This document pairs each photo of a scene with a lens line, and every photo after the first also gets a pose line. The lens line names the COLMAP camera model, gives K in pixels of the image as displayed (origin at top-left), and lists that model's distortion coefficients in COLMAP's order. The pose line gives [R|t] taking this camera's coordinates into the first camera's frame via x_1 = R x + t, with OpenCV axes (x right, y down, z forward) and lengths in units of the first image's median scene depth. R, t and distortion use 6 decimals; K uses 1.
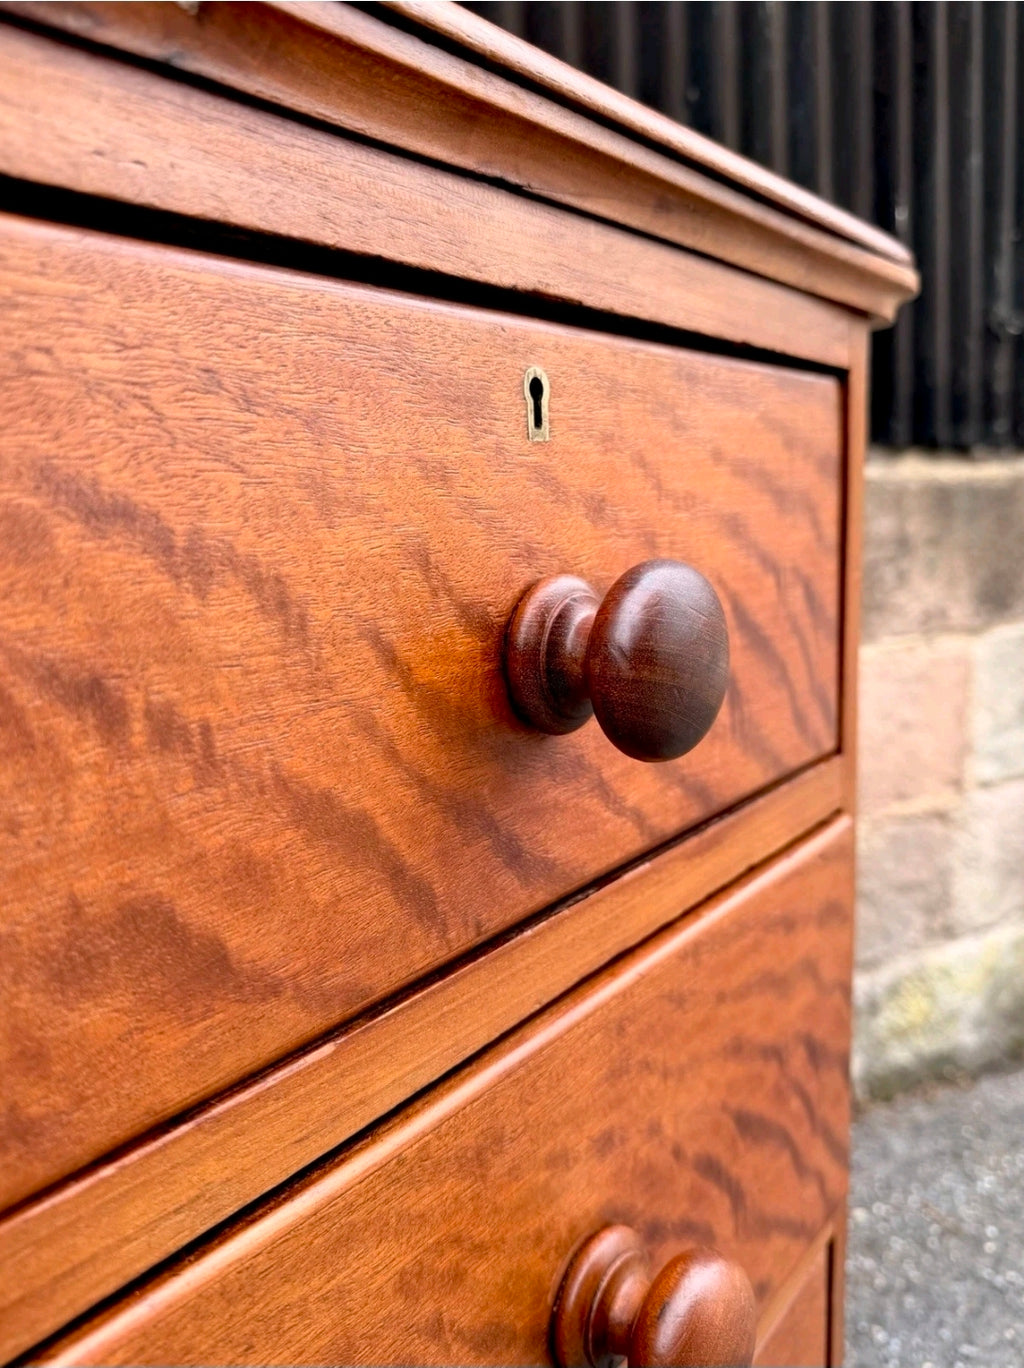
lens RADIAL K [[1074.5, 0, 501.7], [0, 1074.5, 698.9], [0, 0, 1]] dist [0.039034, -0.064941]
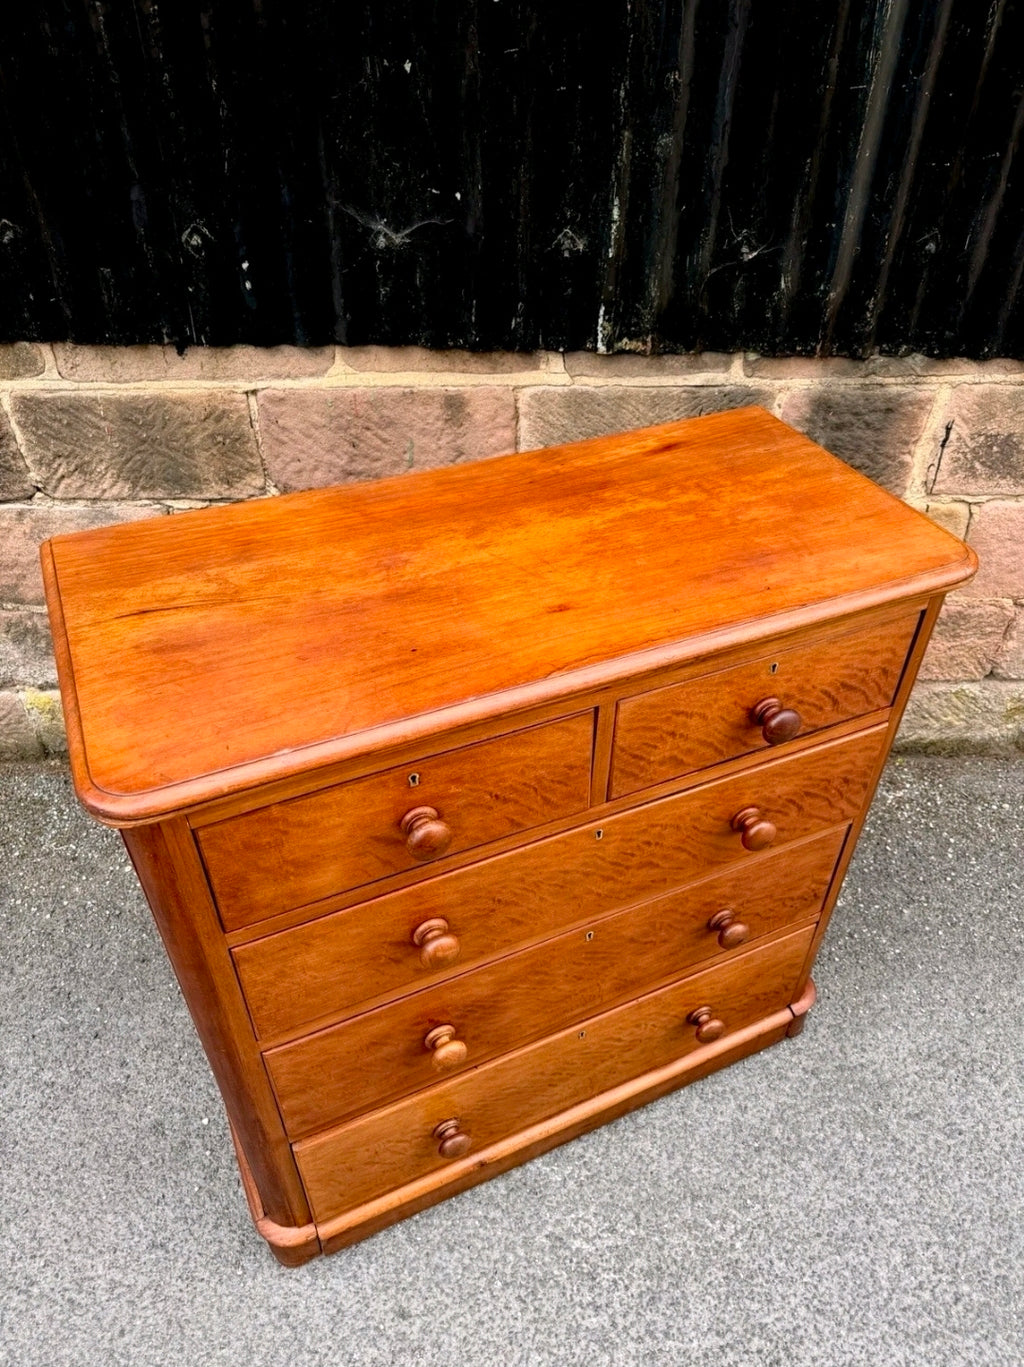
lens RADIAL K [[992.6, 0, 515.1], [0, 992.6, 693.5], [0, 0, 1]] dist [0.013638, -0.024812]
pose [[0.884126, 0.332827, -0.327943, 0.351593], [-0.119688, 0.839764, 0.529595, -1.662229], [0.451659, -0.428978, 0.782293, -2.077710]]
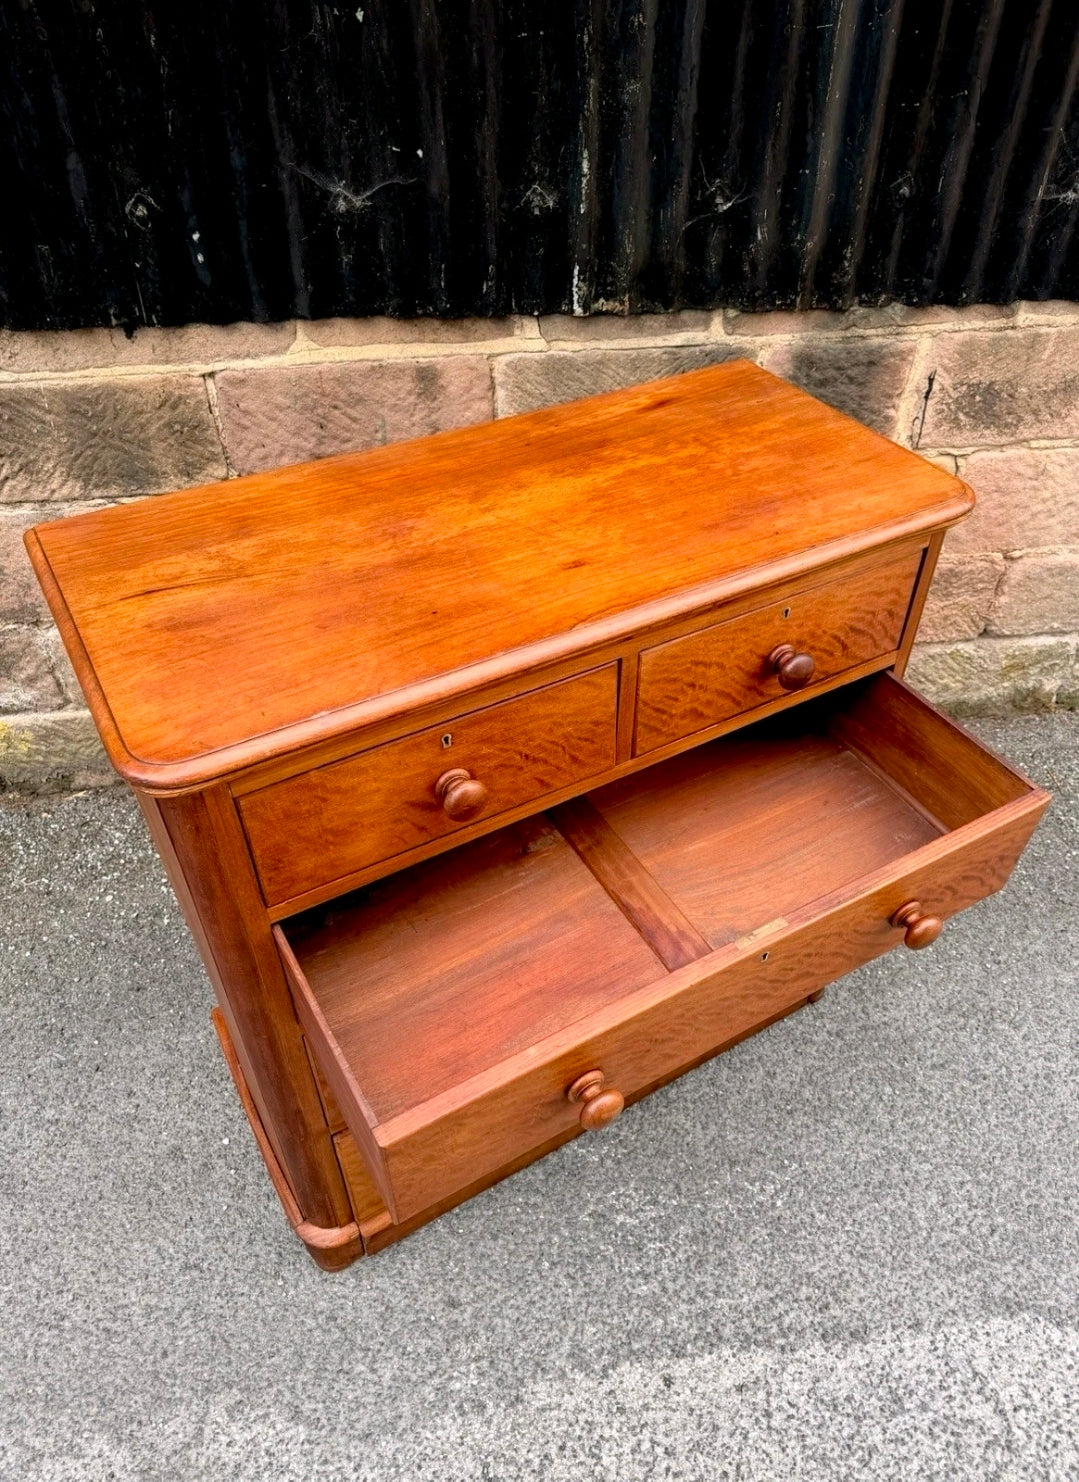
lens RADIAL K [[1077.9, 0, 558.2], [0, 1077.9, 751.6], [0, 0, 1]] dist [0.007002, -0.015133]
pose [[0.928130, 0.276984, -0.248705, 0.320709], [-0.100176, 0.829298, 0.549754, -1.616938], [0.358524, -0.485329, 0.797444, -2.428330]]
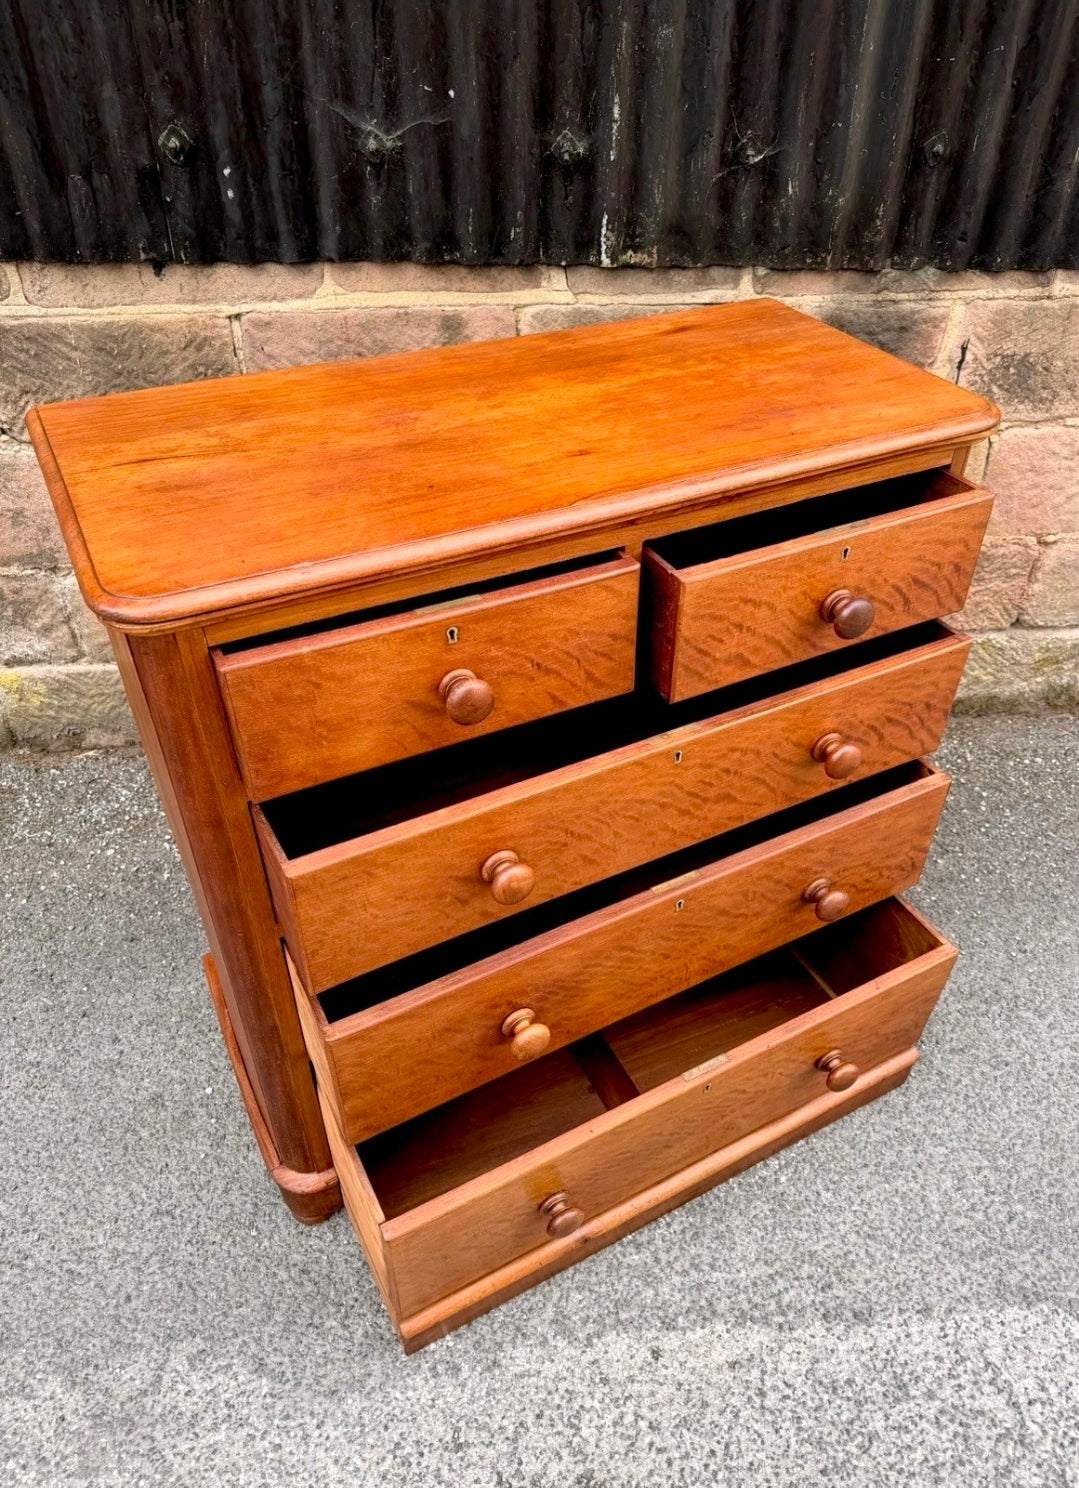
lens RADIAL K [[1082.2, 0, 563.3], [0, 1082.2, 749.9], [0, 0, 1]] dist [0.007002, -0.015133]
pose [[0.909977, 0.297105, -0.289258, 0.525554], [-0.116683, 0.852865, 0.508927, -1.182546], [0.397903, -0.429360, 0.810755, -2.505746]]
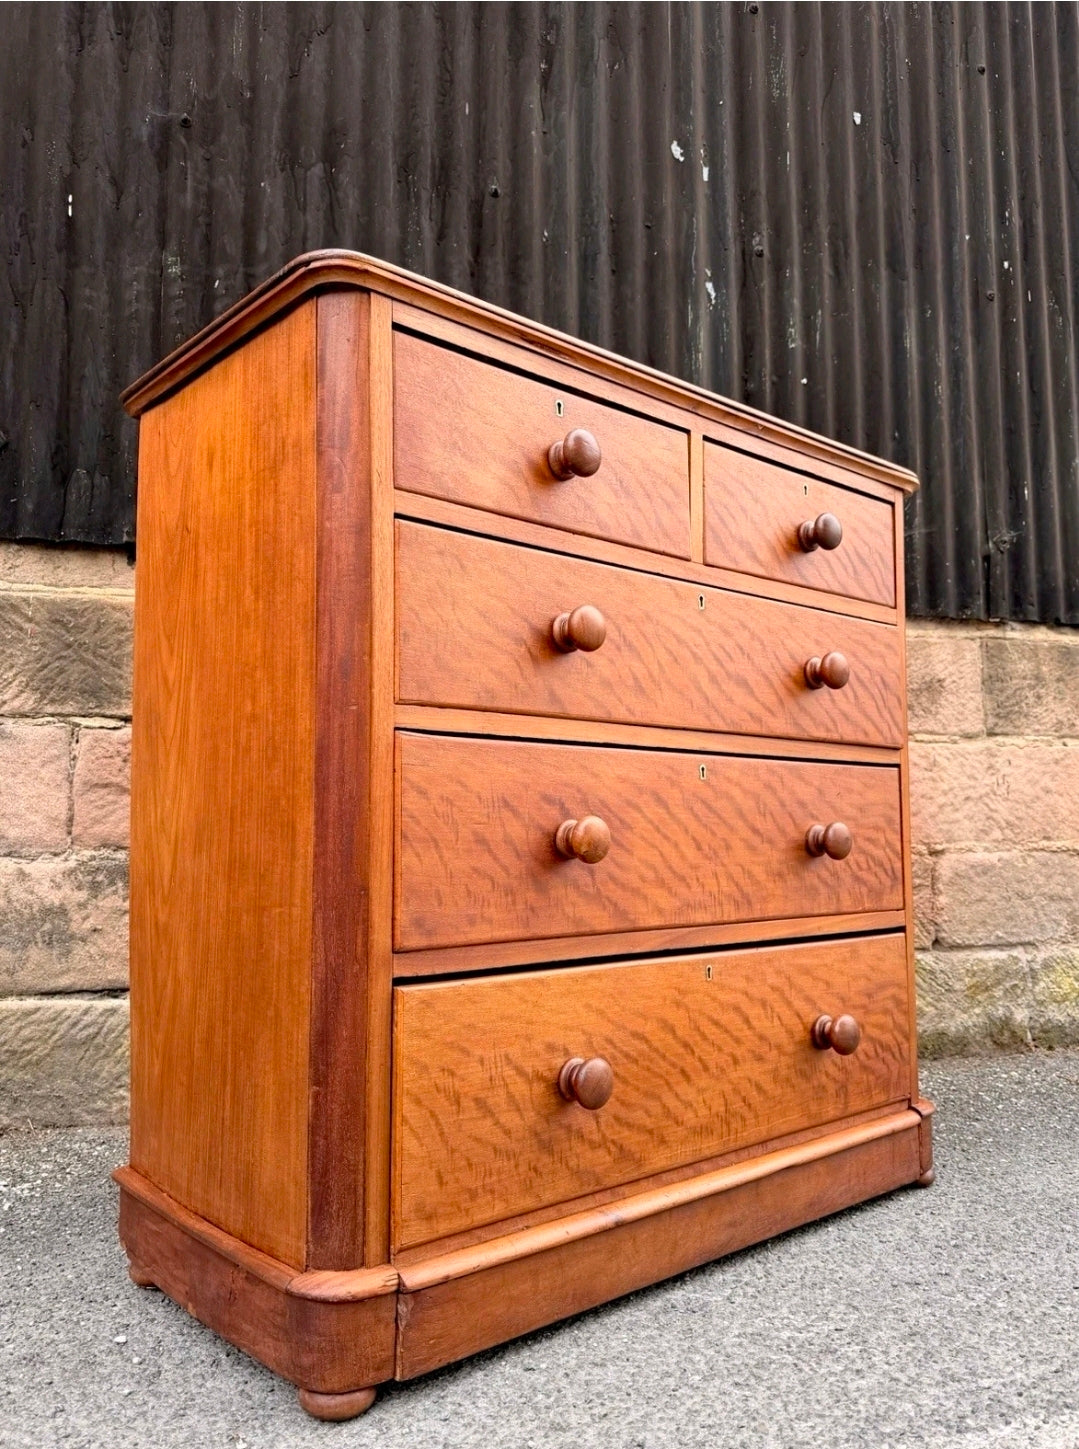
lens RADIAL K [[1138.1, 0, 559.8], [0, 1138.1, 725.4], [0, 0, 1]] dist [0.039034, -0.064941]
pose [[0.982789, 0.015239, -0.184099, -0.072589], [-0.062586, 0.965119, -0.254219, 1.705796], [0.173804, 0.261366, 0.949463, -3.090208]]
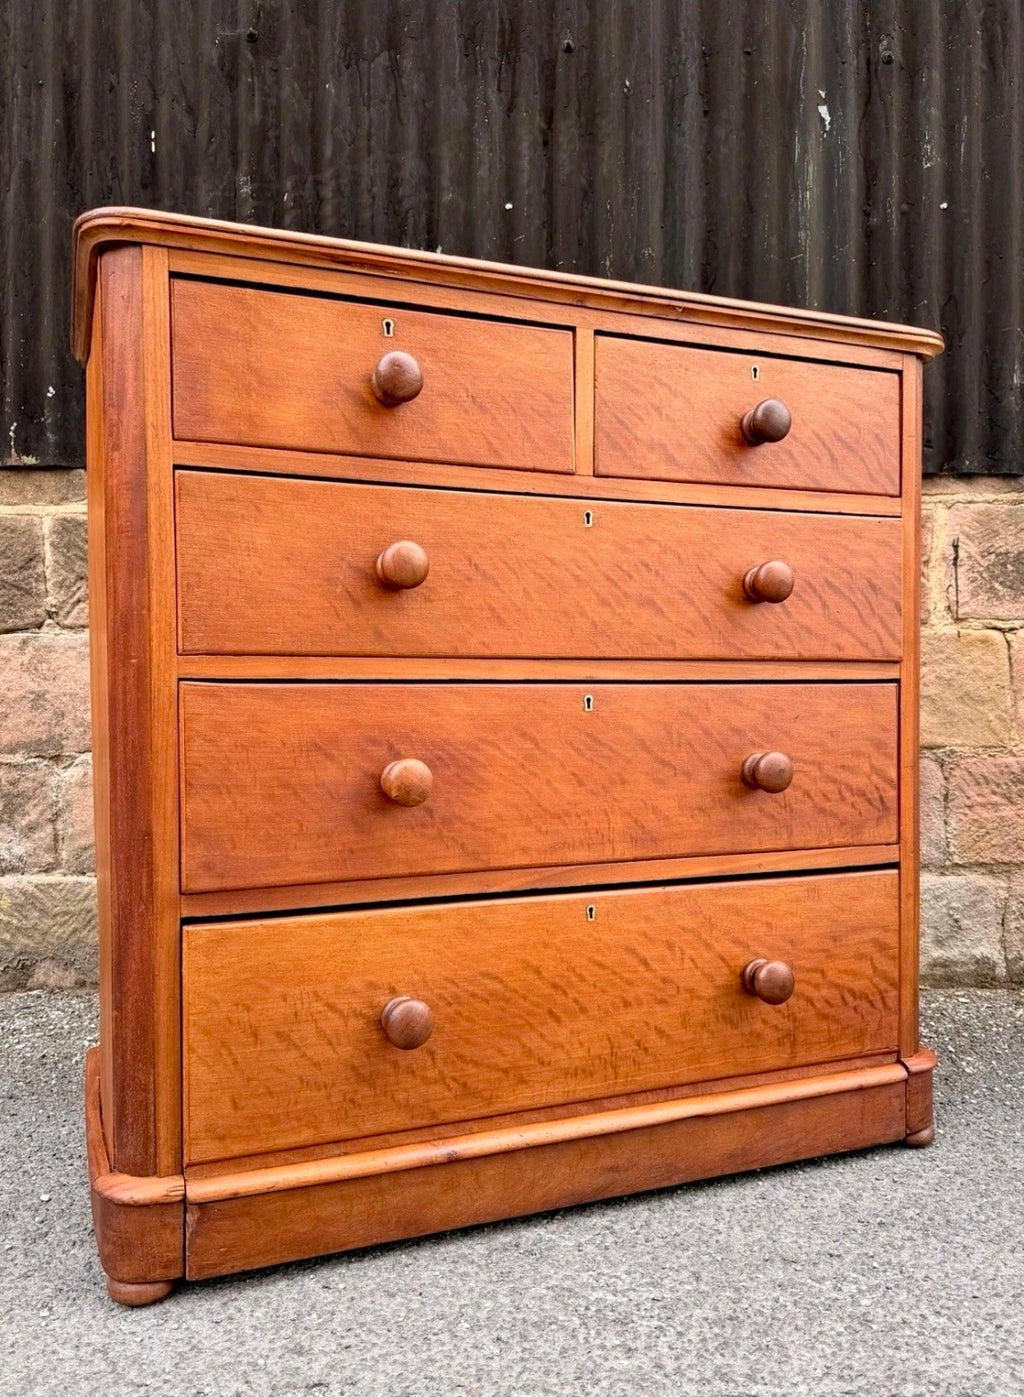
lens RADIAL K [[1146.2, 0, 523.0], [0, 1146.2, 693.8], [0, 0, 1]] dist [0.030465, -0.051124]
pose [[0.866200, 0.035539, -0.498431, 1.232457], [-0.112672, 0.985672, -0.125526, 1.327958], [0.486828, 0.164889, 0.857793, -2.565609]]
